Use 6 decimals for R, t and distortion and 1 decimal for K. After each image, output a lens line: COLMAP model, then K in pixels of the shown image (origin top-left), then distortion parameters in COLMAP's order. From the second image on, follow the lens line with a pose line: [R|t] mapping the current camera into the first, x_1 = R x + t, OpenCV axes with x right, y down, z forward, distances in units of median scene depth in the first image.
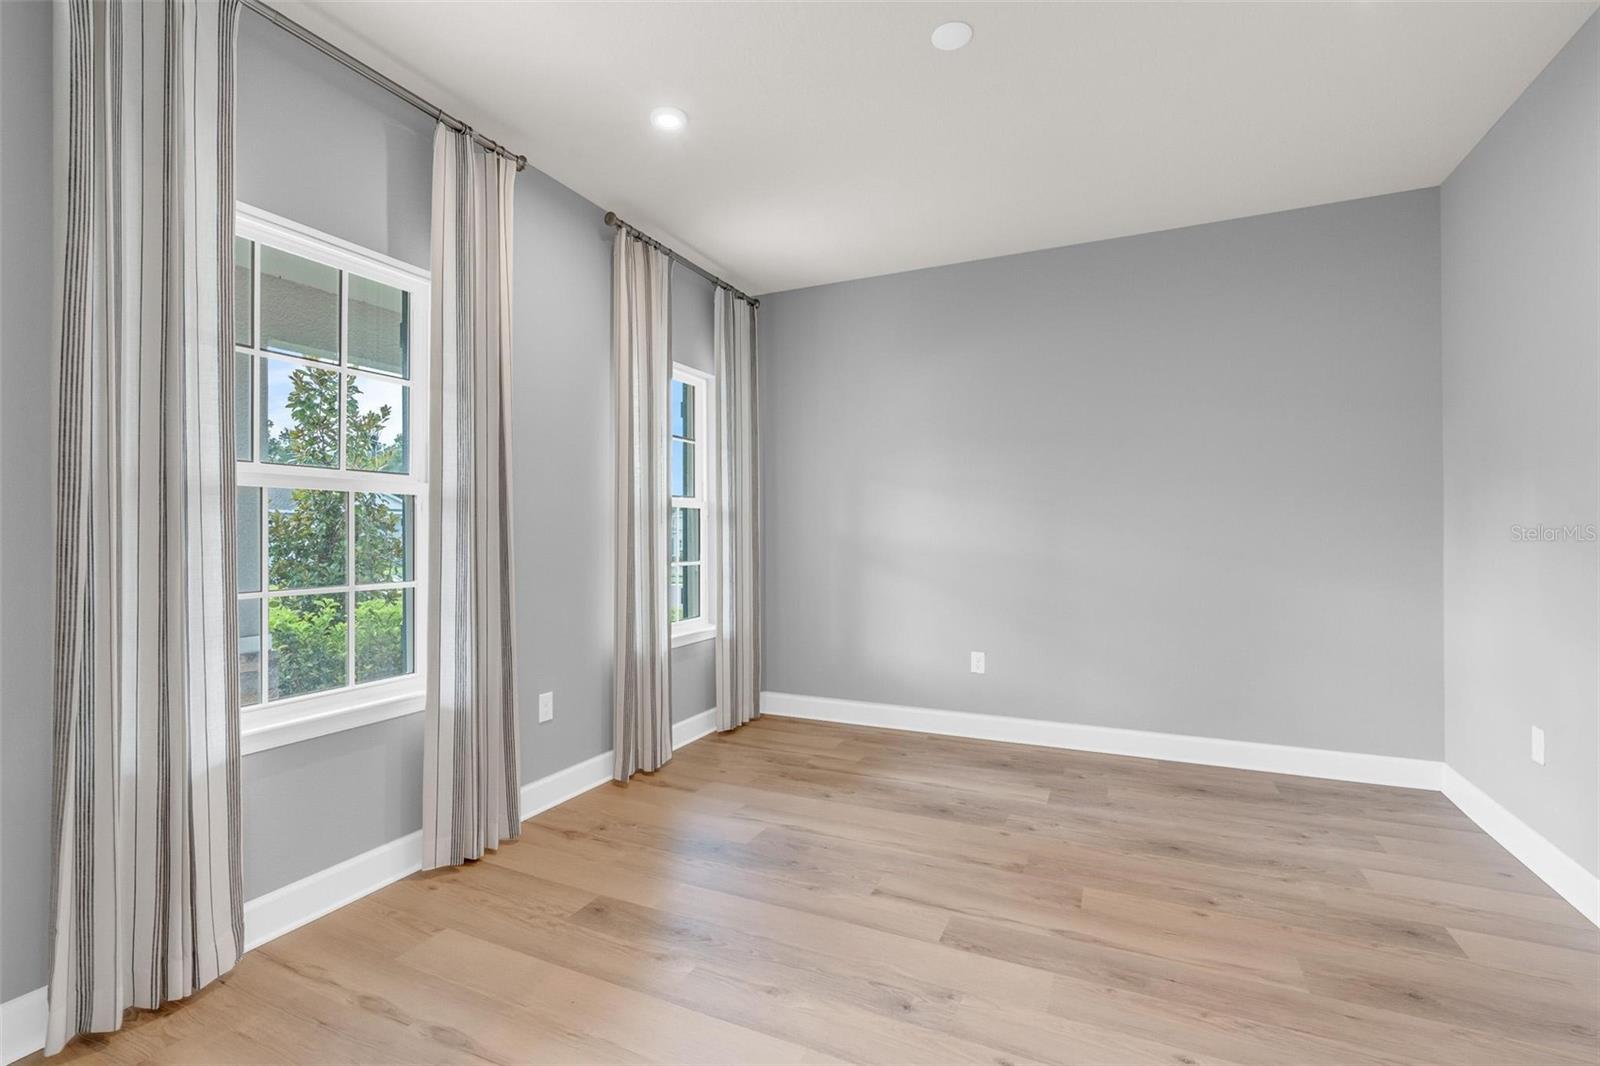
lens RADIAL K [[715.6, 0, 800.8], [0, 715.6, 530.1], [0, 0, 1]] dist [-0.003069, -0.000102]
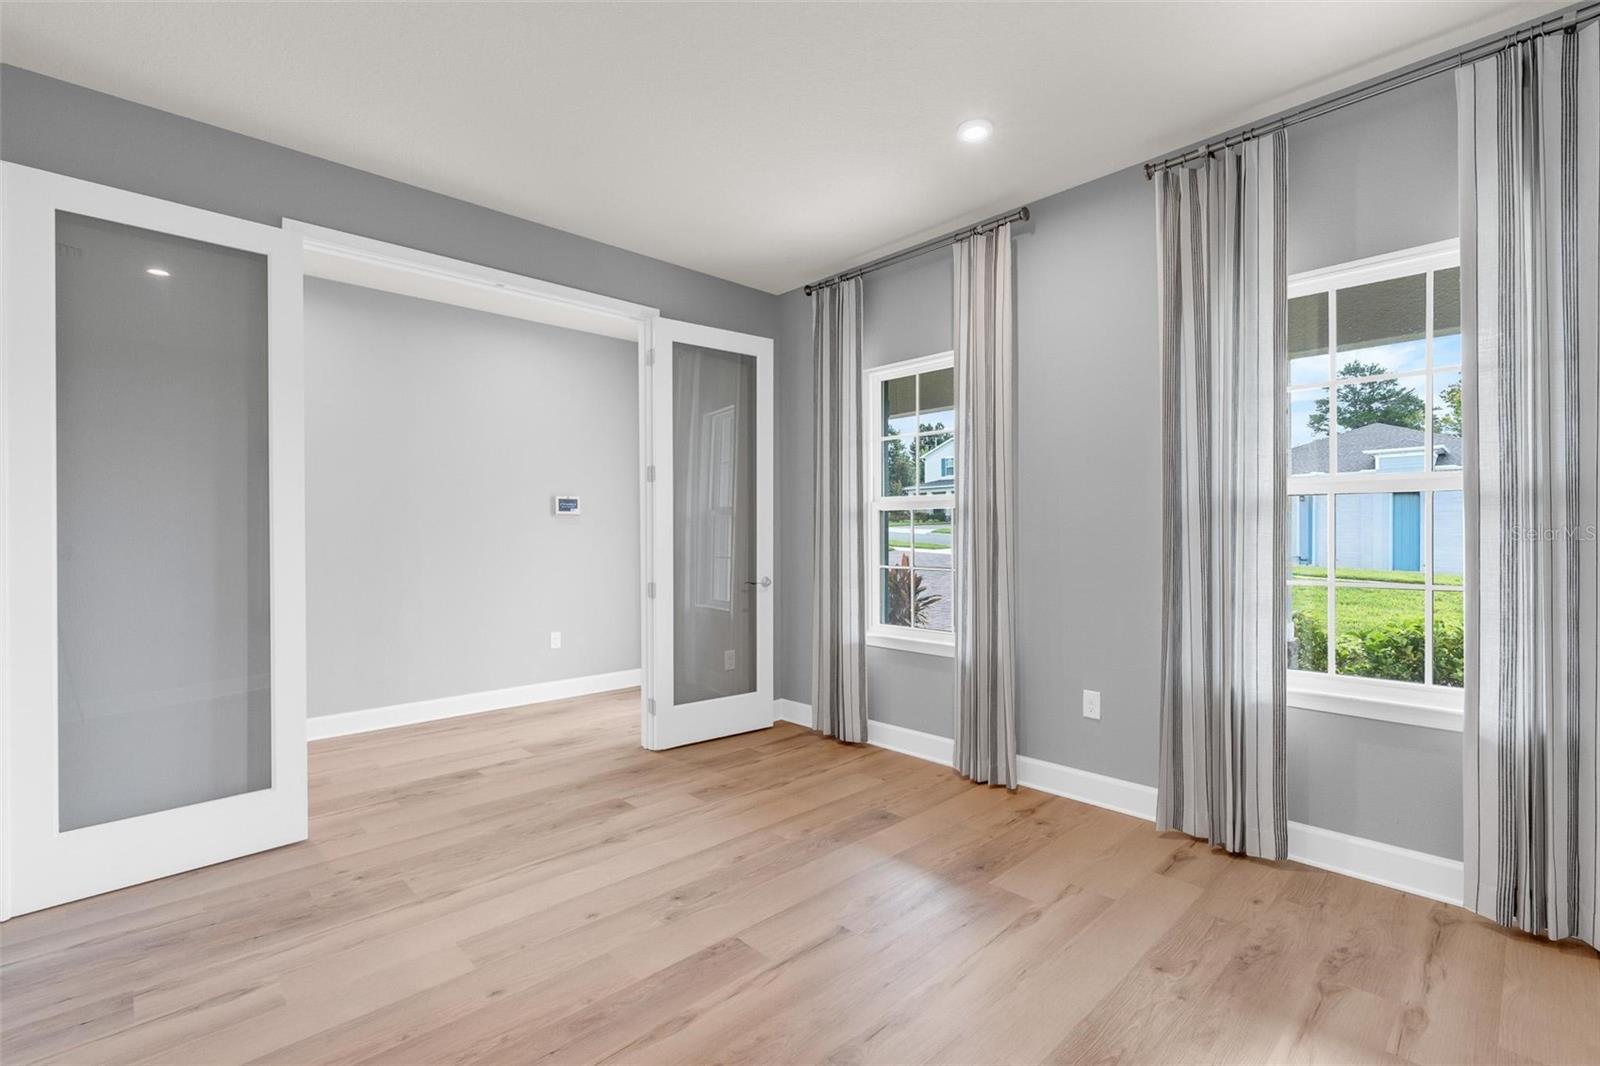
lens RADIAL K [[715.6, 0, 796.3], [0, 715.6, 532.9], [0, 0, 1]] dist [-0.013005, 0.006760]
pose [[-0.364959, 0.005247, -0.931009, 0.709784], [0.008857, 0.999958, 0.002164, -0.004495], [0.930981, -0.007456, -0.364990, 0.930587]]
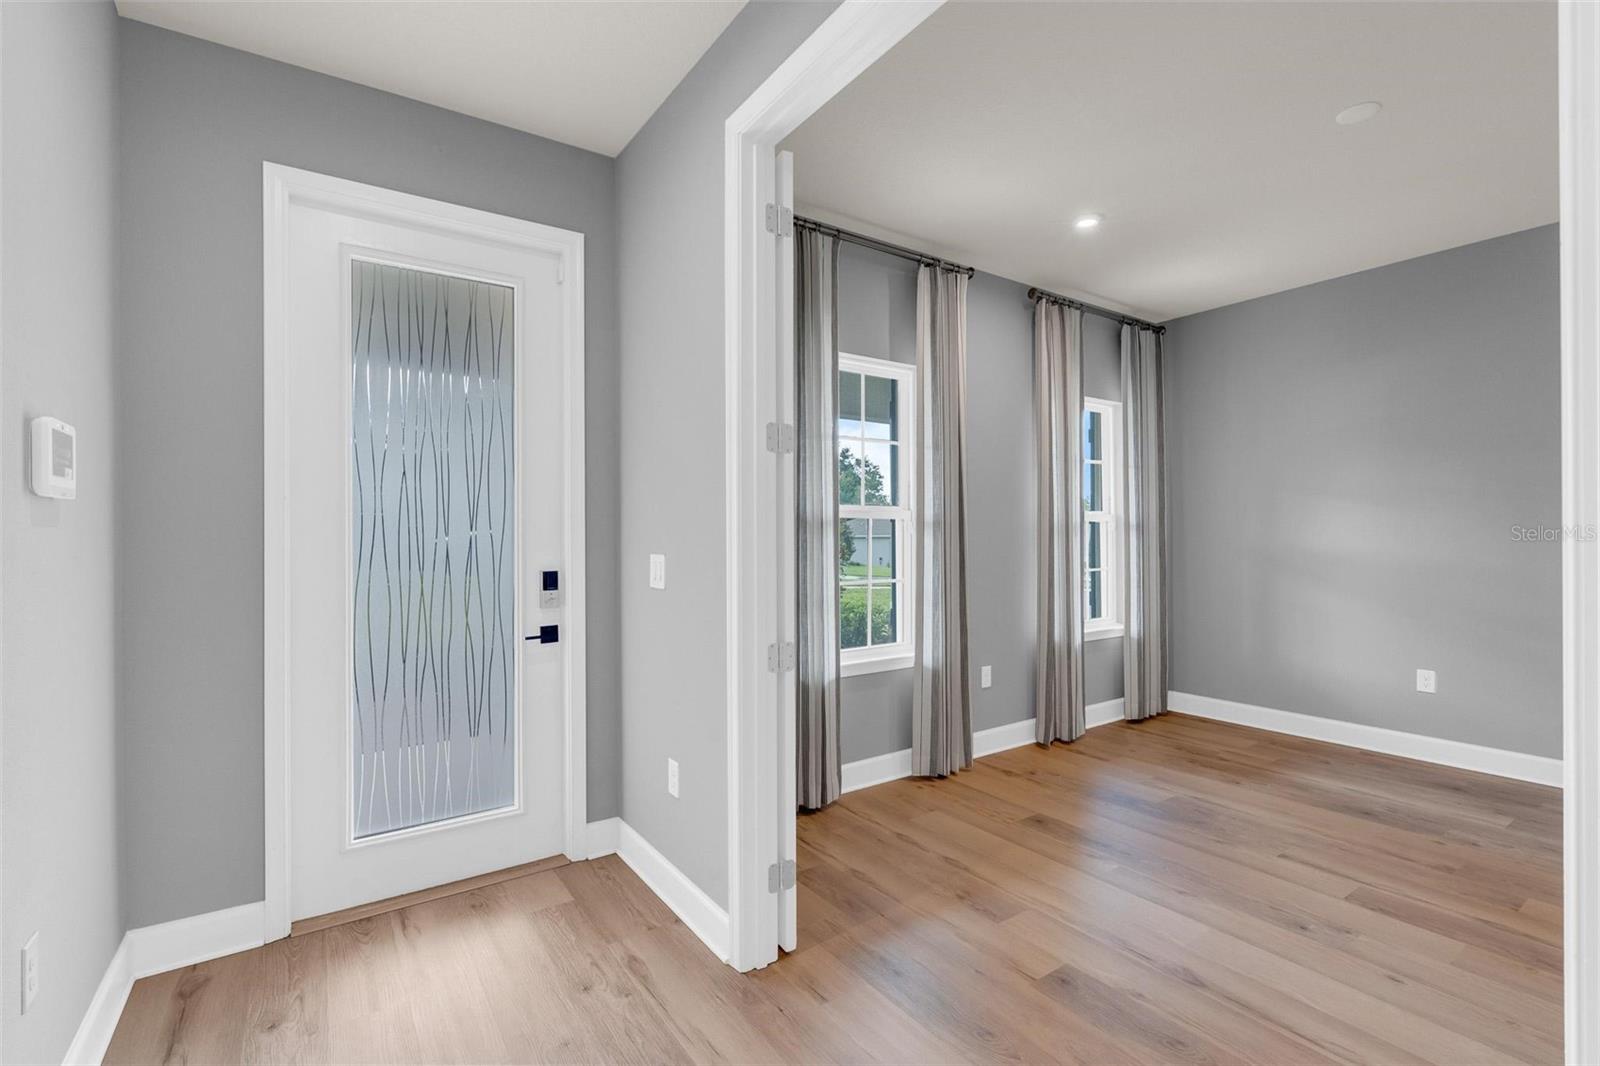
lens RADIAL K [[715.6, 0, 796.3], [0, 715.6, 532.9], [0, 0, 1]] dist [-0.013005, 0.006760]
pose [[0.862380, -0.003224, -0.506252, 0.007671], [0.004022, 0.999992, 0.000483, -0.018628], [0.506246, -0.002453, 0.862386, -0.293325]]
